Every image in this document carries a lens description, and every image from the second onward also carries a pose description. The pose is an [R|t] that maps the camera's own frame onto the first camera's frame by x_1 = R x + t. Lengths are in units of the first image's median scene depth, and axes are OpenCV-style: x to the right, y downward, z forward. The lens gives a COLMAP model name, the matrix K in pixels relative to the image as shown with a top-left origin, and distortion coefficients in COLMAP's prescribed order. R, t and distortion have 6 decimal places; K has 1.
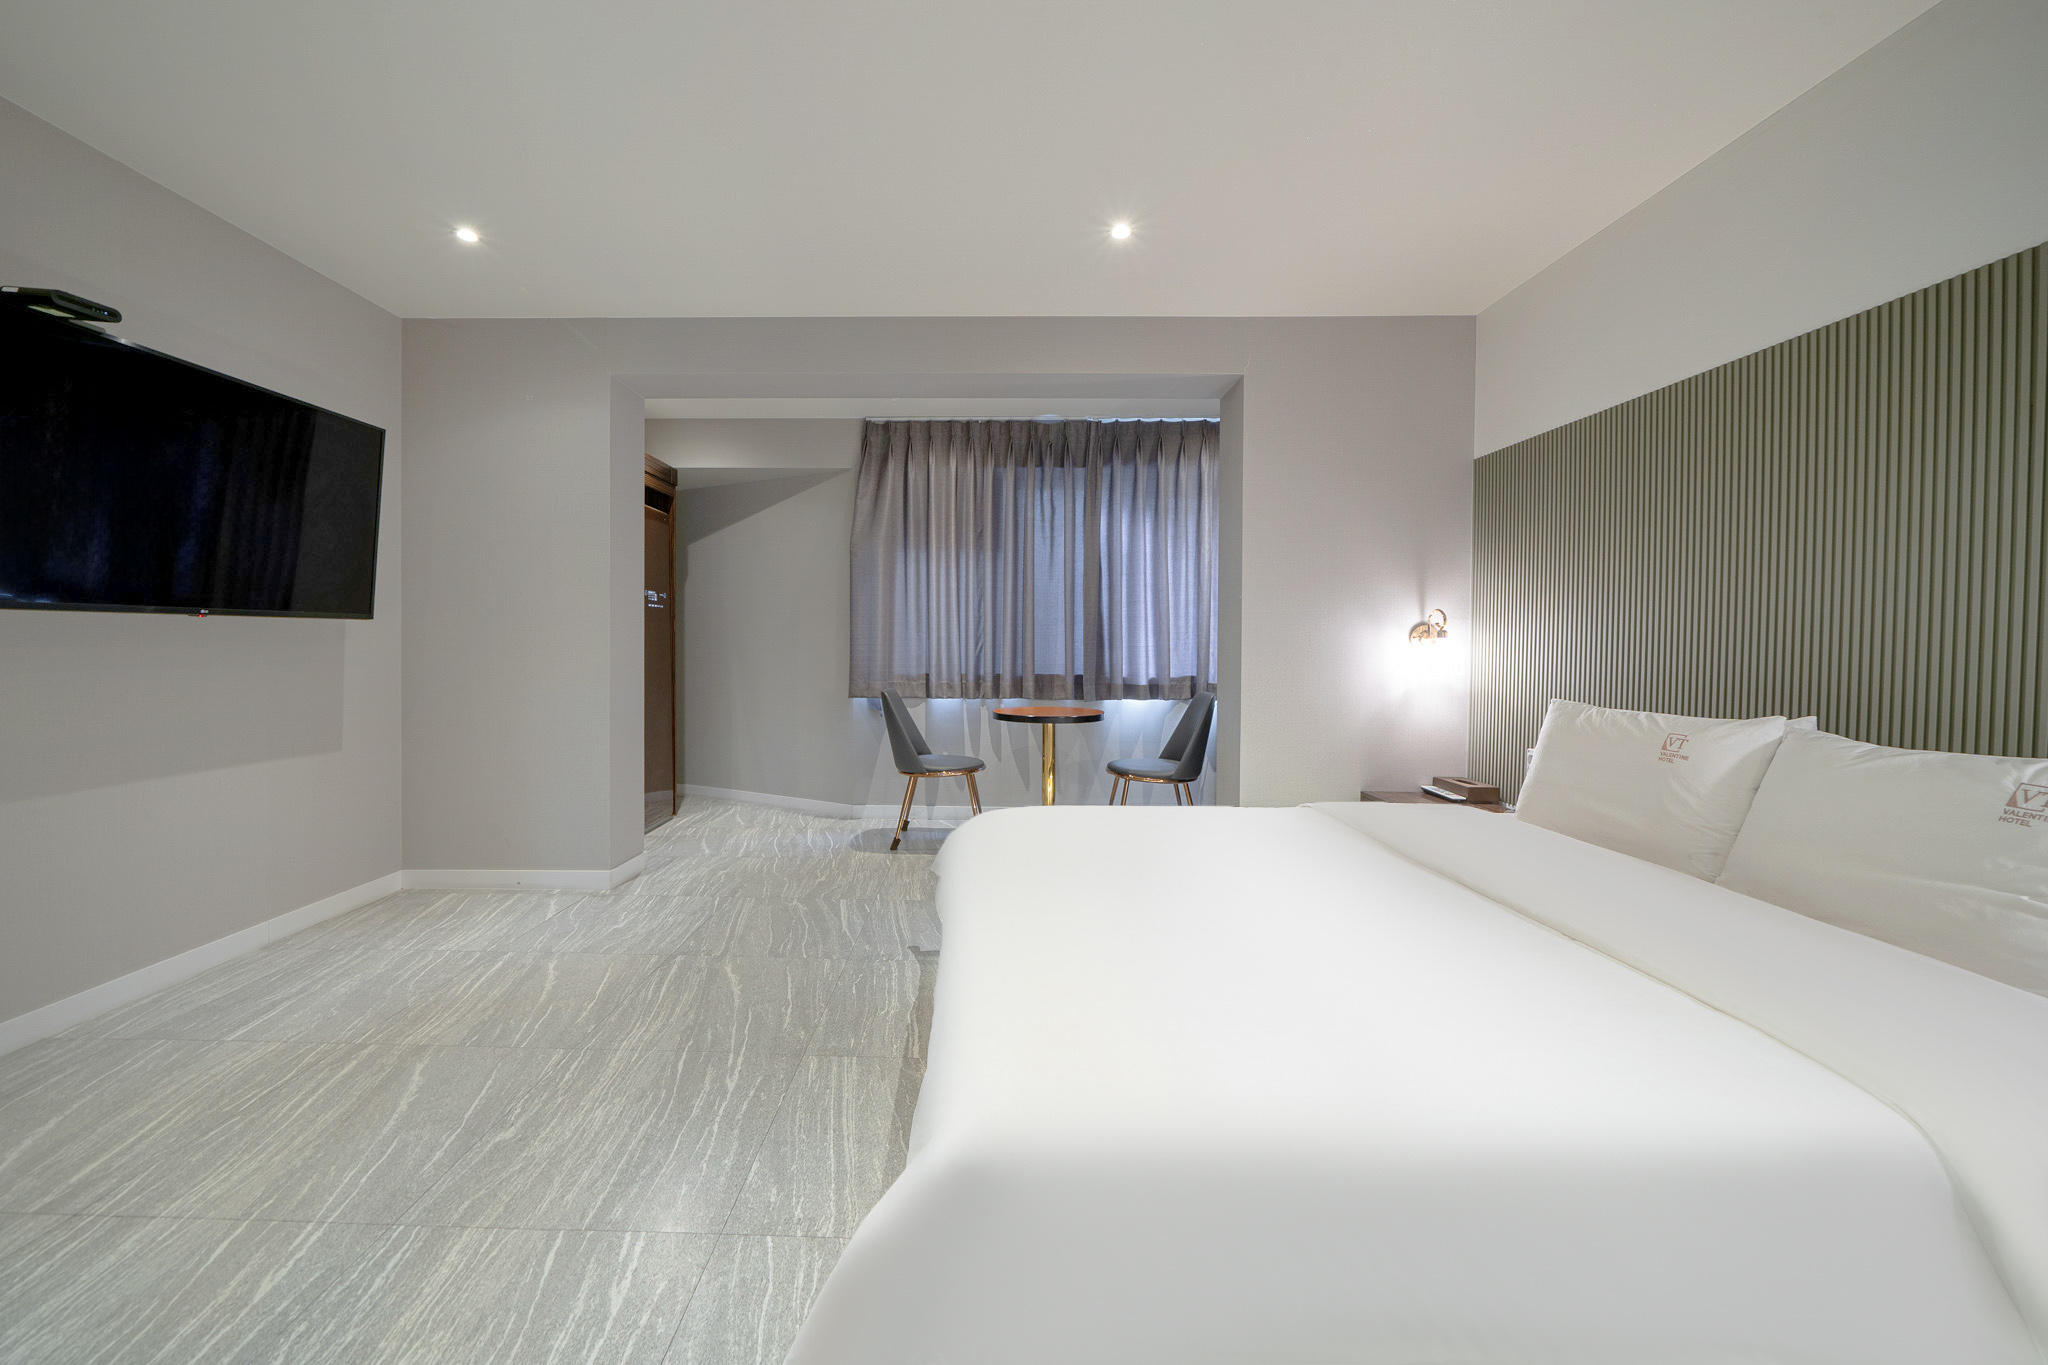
lens RADIAL K [[710.3, 0, 1011.9], [0, 710.3, 671.8], [0, 0, 1]] dist [-0.003427, 0.000354]
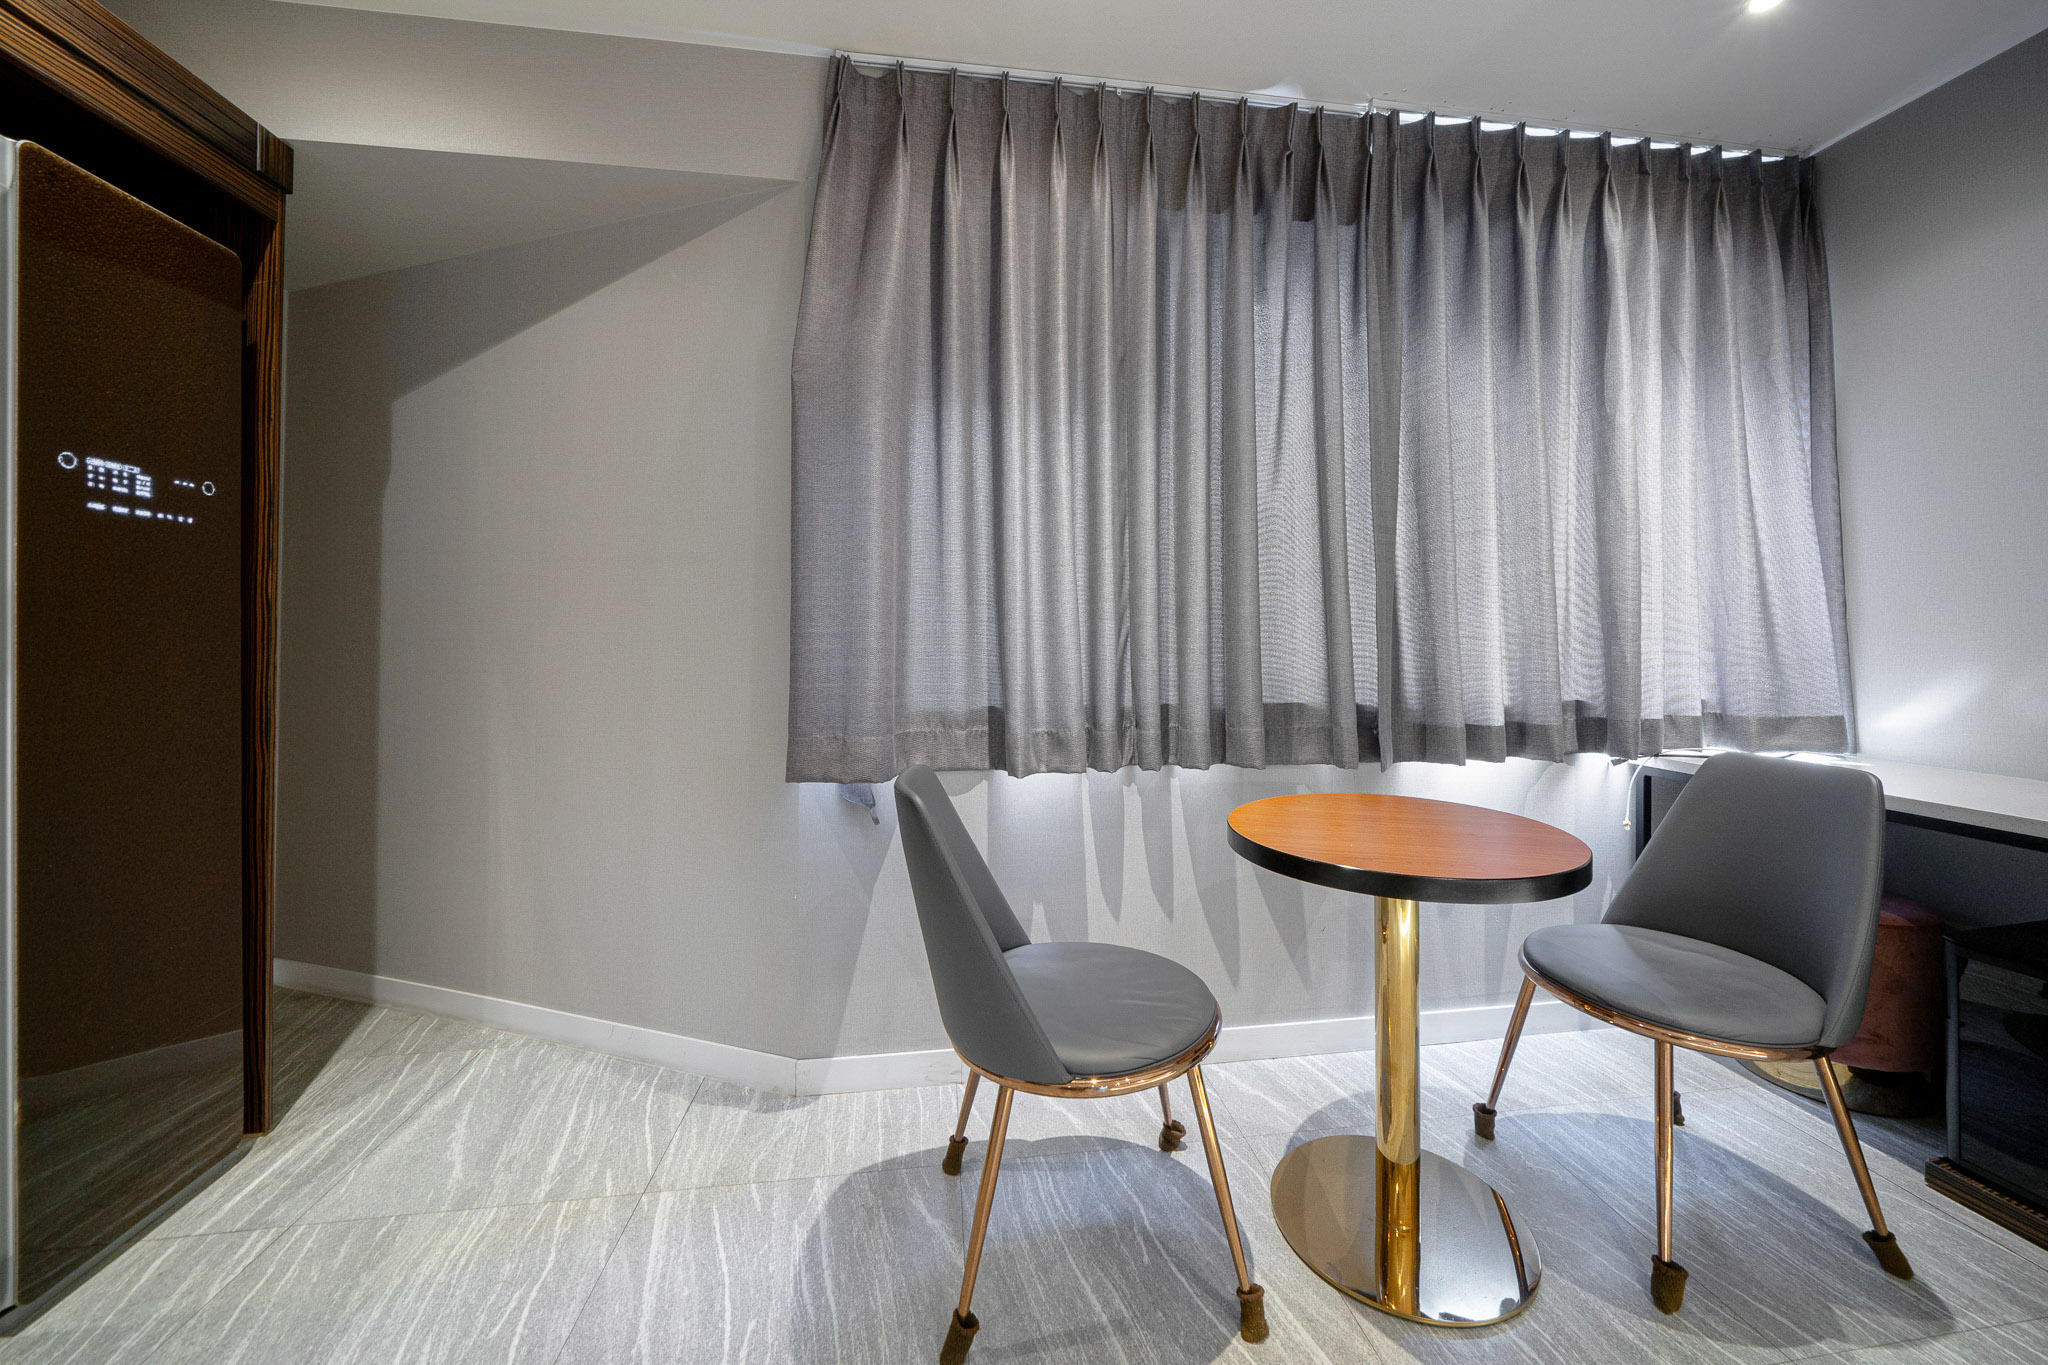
lens RADIAL K [[710.3, 0, 1064.7], [0, 710.3, 650.4], [0, 0, 1]] dist [-0.003427, 0.000354]
pose [[0.989639, -0.005837, 0.143460, -0.138815], [0.011596, 0.999158, -0.039345, -0.013571], [-0.143110, 0.040600, 0.988874, 0.609735]]
